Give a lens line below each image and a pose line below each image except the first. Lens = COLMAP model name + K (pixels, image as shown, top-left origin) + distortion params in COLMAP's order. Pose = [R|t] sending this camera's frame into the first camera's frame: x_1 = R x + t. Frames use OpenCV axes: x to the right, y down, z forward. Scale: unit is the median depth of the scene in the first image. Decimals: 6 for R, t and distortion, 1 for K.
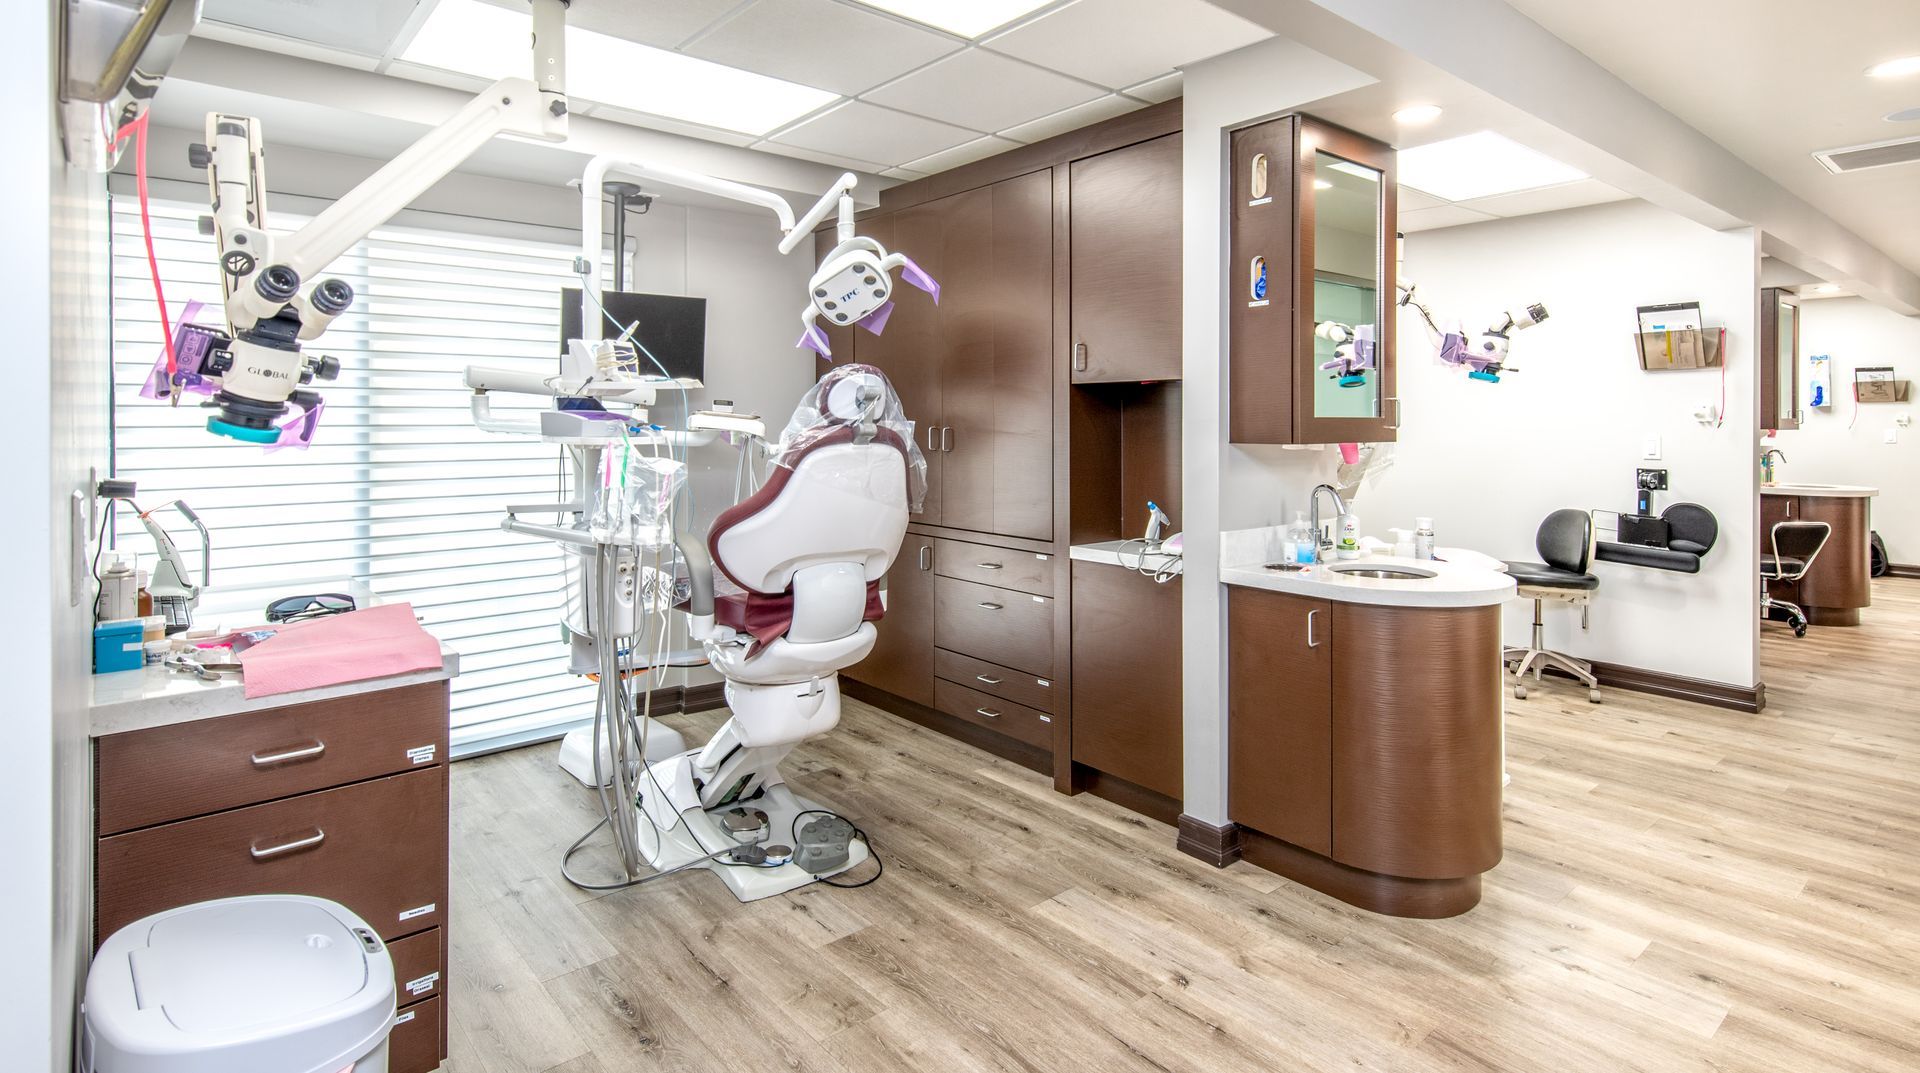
lens RADIAL K [[958.4, 0, 949.9], [0, 958.4, 526.7], [0, 0, 1]] dist [-0.000103, -0.000880]
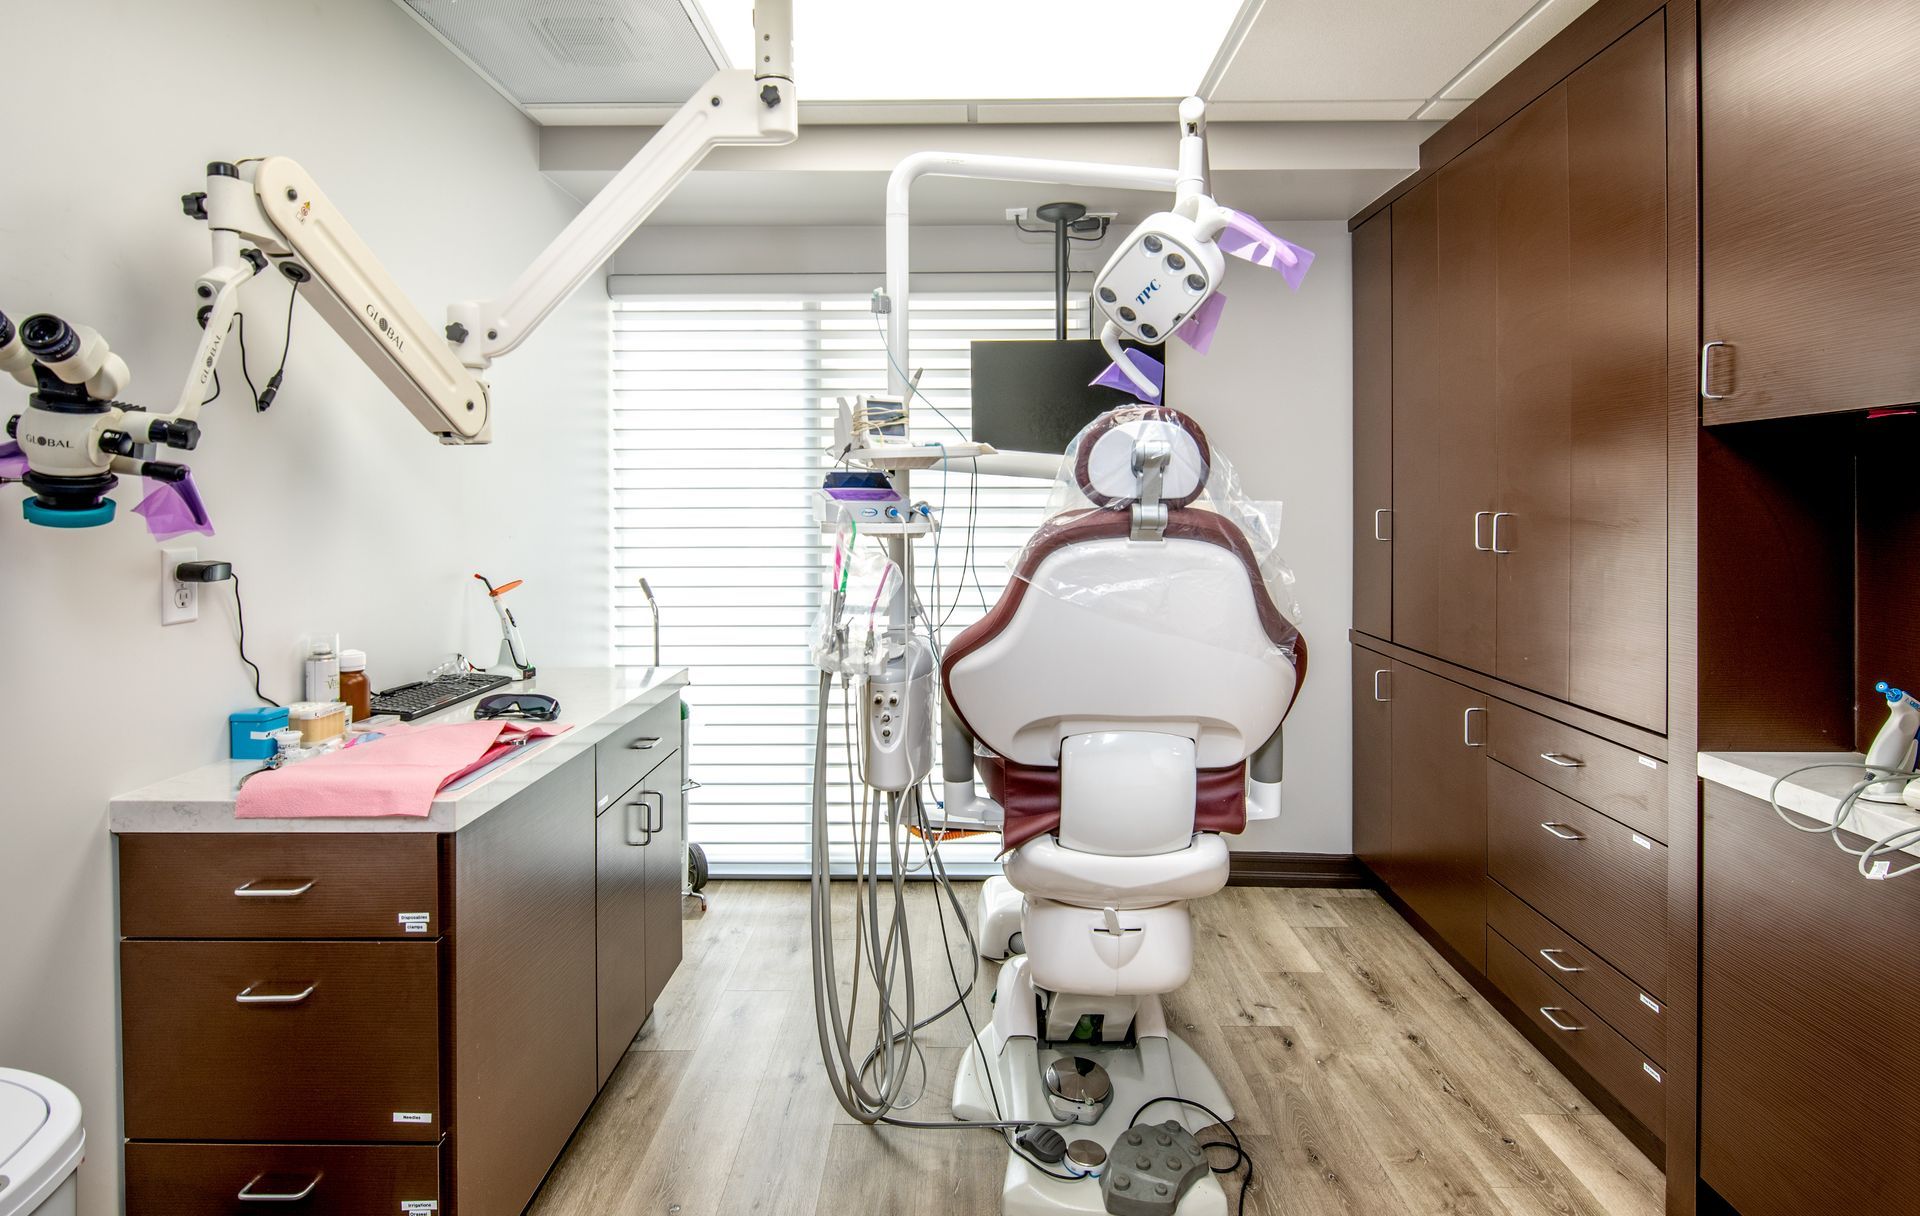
lens RADIAL K [[1043.6, 0, 952.2], [0, 1043.6, 567.0], [0, 0, 1]] dist [-0.002411, -0.004345]
pose [[0.760484, 0.039197, -0.648172, 0.220639], [-0.071151, 0.997196, -0.023177, -0.043562], [0.645446, 0.063743, 0.761141, 0.412289]]
